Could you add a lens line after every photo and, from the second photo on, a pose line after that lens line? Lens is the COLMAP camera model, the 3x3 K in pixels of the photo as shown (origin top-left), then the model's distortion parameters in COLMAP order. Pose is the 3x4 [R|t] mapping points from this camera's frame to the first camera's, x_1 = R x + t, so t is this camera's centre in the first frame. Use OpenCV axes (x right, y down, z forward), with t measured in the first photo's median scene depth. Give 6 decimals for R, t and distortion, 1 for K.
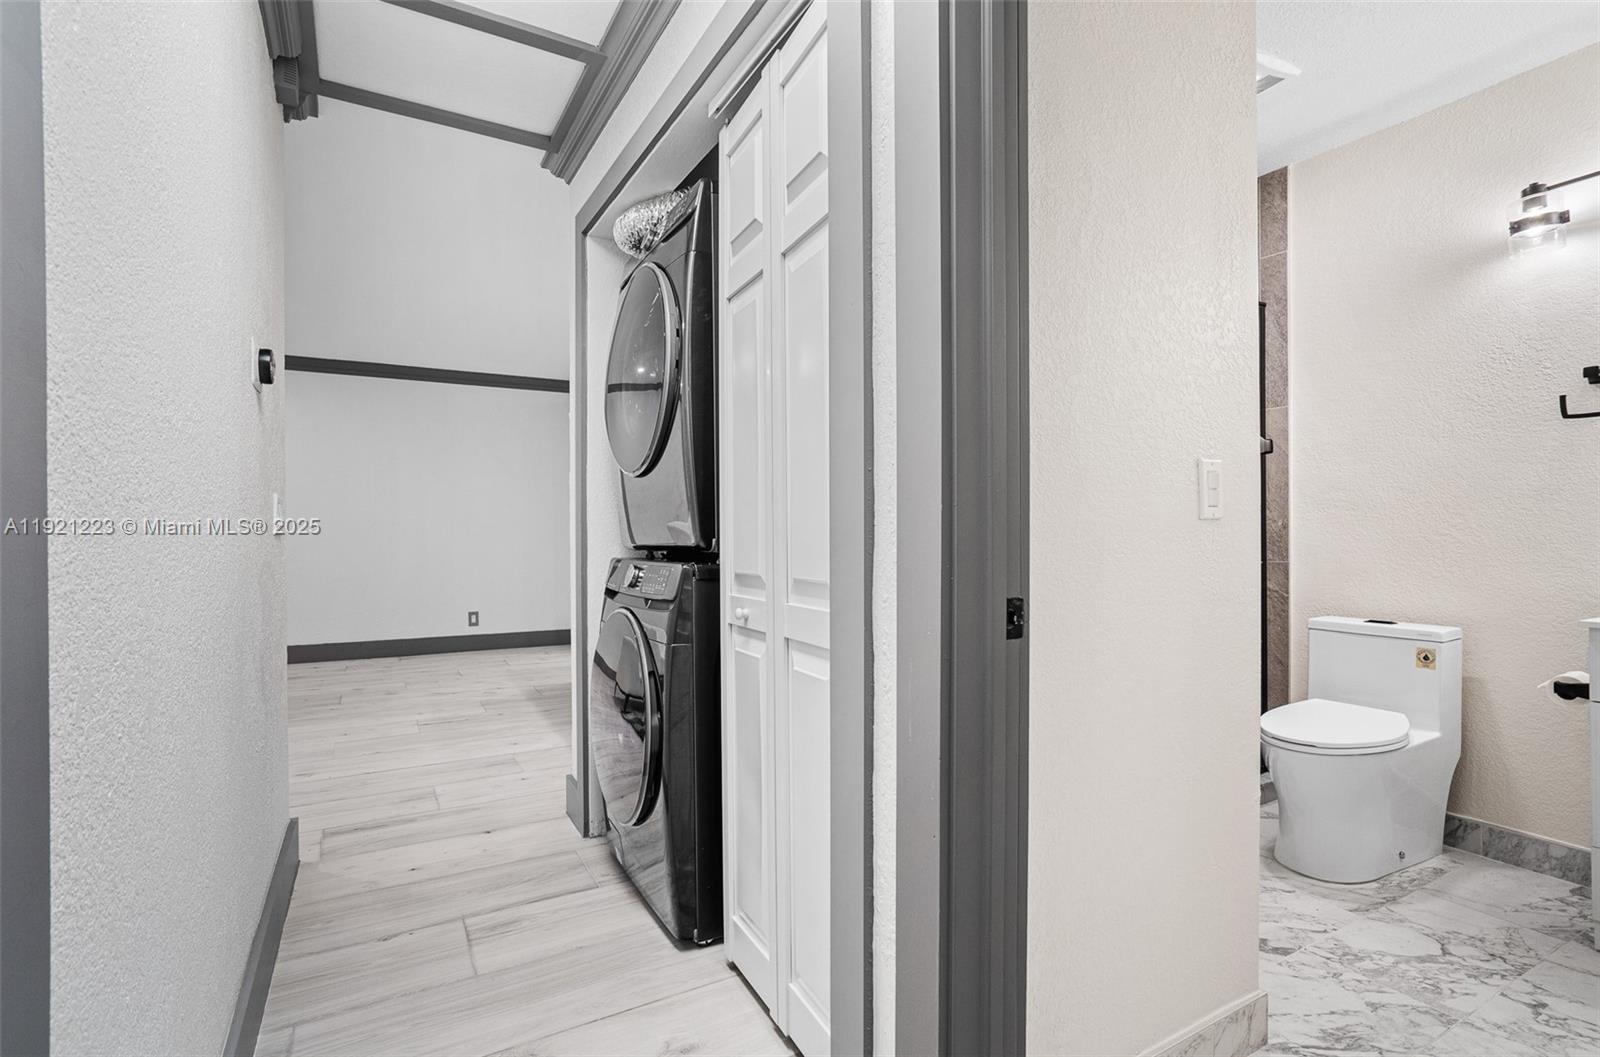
lens RADIAL K [[762.2, 0, 801.6], [0, 762.2, 535.5], [0, 0, 1]] dist [-0.022189, 0.016515]
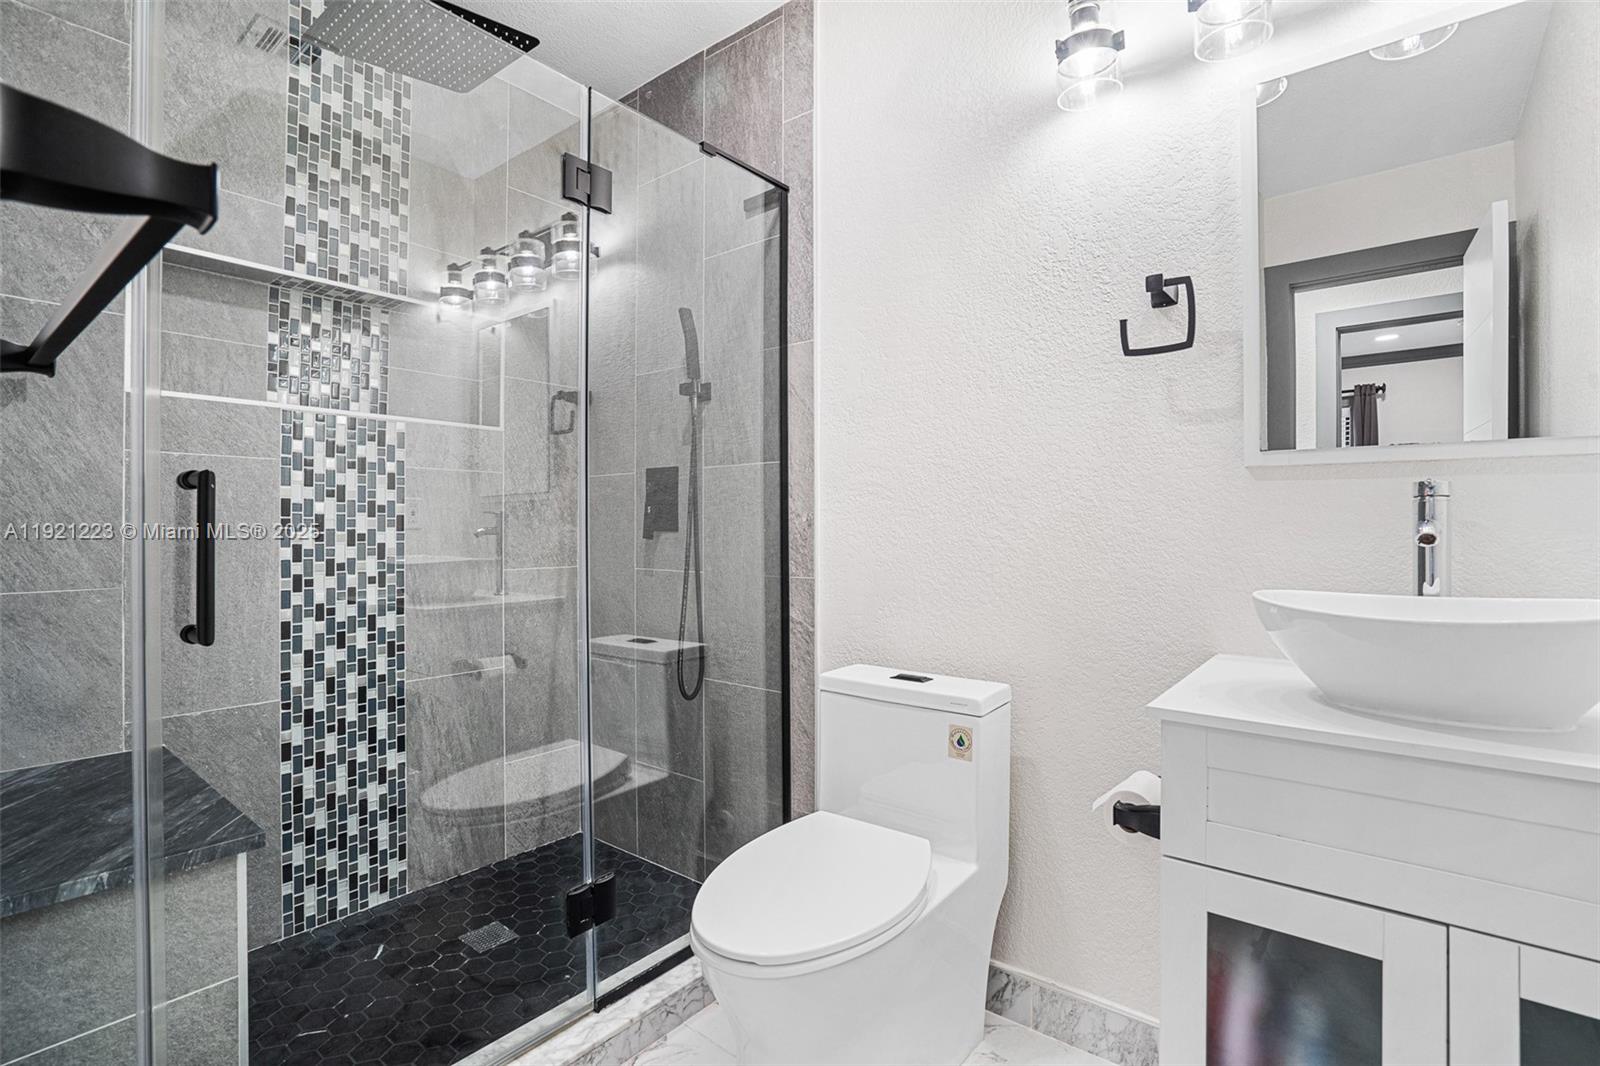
lens RADIAL K [[927.1, 0, 801.7], [0, 927.1, 518.1], [0, 0, 1]] dist [-0.091972, 0.077263]
pose [[0.900698, 0.006262, 0.434401, 0.381760], [0.000733, 0.999873, -0.015934, -0.005293], [-0.434445, 0.014670, 0.900579, 0.381363]]
